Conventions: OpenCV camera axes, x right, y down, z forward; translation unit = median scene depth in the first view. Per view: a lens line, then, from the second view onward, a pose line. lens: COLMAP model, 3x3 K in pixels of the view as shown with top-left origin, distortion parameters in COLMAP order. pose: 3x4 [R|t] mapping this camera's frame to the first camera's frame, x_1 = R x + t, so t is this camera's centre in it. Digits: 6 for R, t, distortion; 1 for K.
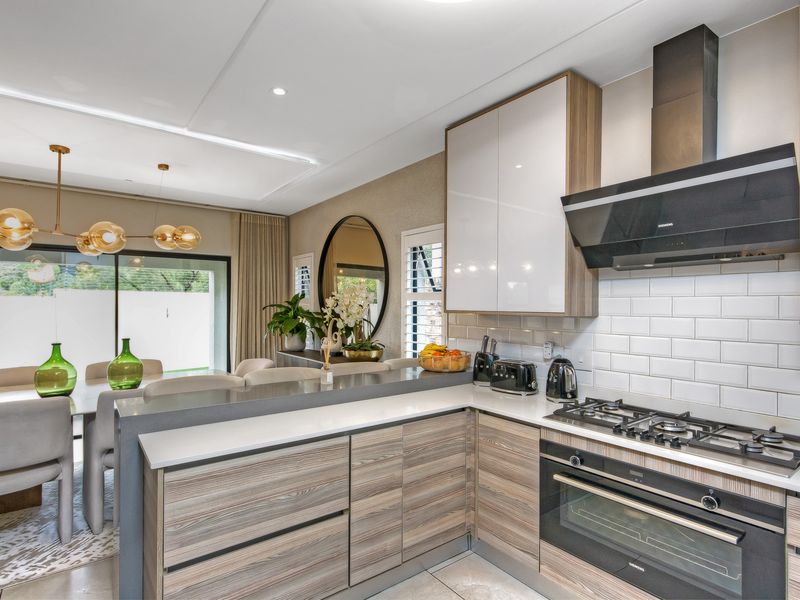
lens RADIAL K [[430.3, 0, 414.8], [0, 430.3, 307.3], [0, 0, 1]] dist [0.002780, 0.000164]
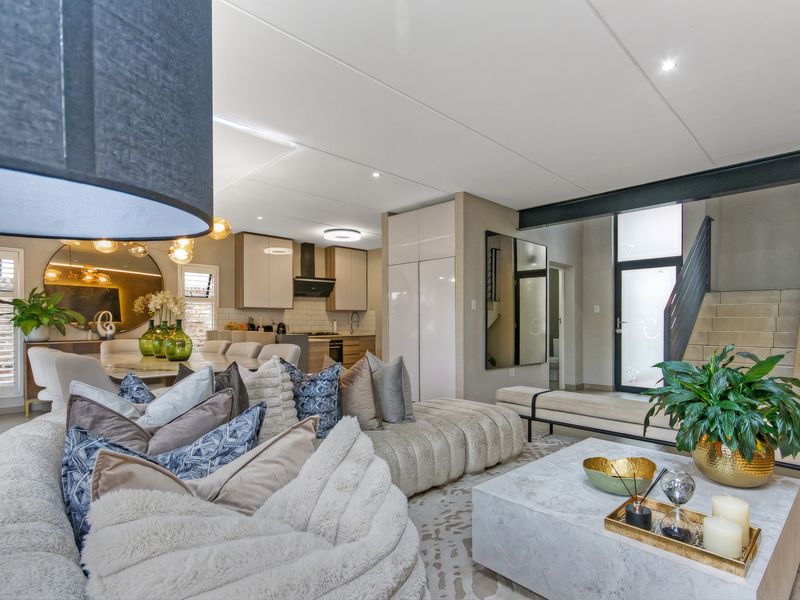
lens RADIAL K [[424.1, 0, 396.5], [0, 424.1, 314.2], [0, 0, 1]] dist [-0.001744, -0.000106]
pose [[-0.109353, 0.013214, 0.993915, -3.032318], [0.004579, 0.999908, -0.012790, 0.105696], [-0.993992, 0.003152, -0.109403, 0.497290]]
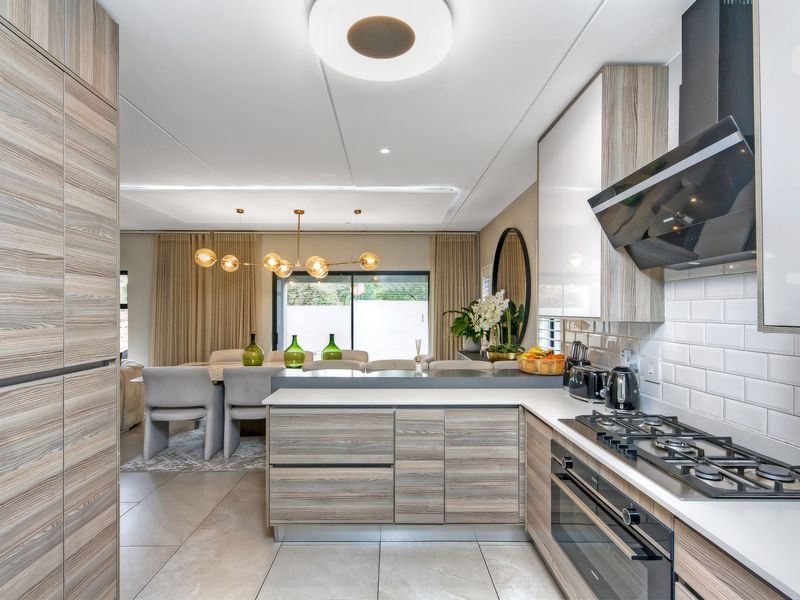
lens RADIAL K [[424.1, 0, 396.5], [0, 424.1, 314.2], [0, 0, 1]] dist [-0.001744, -0.000106]
pose [[0.800796, 0.001869, -0.598934, 0.517162], [-0.001575, 0.999998, 0.001015, 0.004607], [0.598935, 0.000130, 0.800798, -0.031196]]
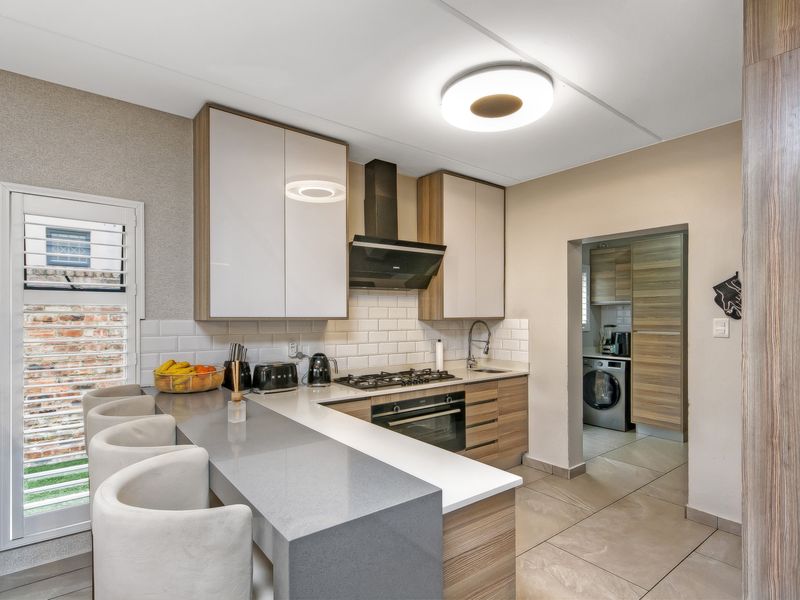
lens RADIAL K [[424.1, 0, 396.5], [0, 424.1, 314.2], [0, 0, 1]] dist [-0.001744, -0.000106]
pose [[0.016893, 0.001786, 0.999856, -0.945336], [0.006738, 0.999975, -0.001900, 0.006363], [-0.999835, 0.006769, 0.016880, 0.767232]]
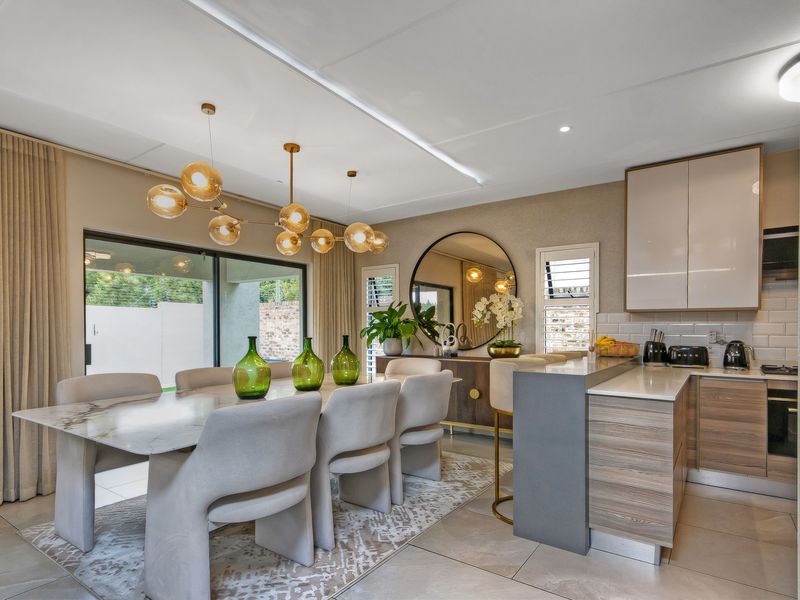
lens RADIAL K [[427.4, 0, 414.1], [0, 427.4, 333.5], [0, 0, 1]] dist [0.000741, 0.000225]
pose [[0.958143, -0.003047, 0.286274, -1.138585], [0.001484, 0.999983, 0.005676, 0.087835], [-0.286286, -0.005013, 0.958131, -0.068295]]
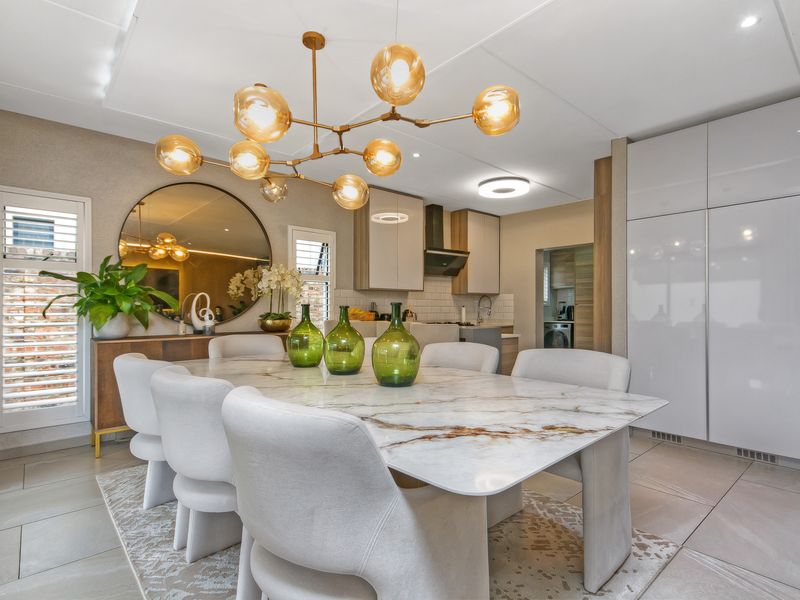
lens RADIAL K [[424.1, 0, 396.5], [0, 424.1, 314.2], [0, 0, 1]] dist [-0.001744, -0.000106]
pose [[-0.051865, -0.016244, 0.998522, -2.123379], [0.005873, 0.999845, 0.016571, 0.110841], [-0.998637, 0.006724, -0.051762, 1.226306]]
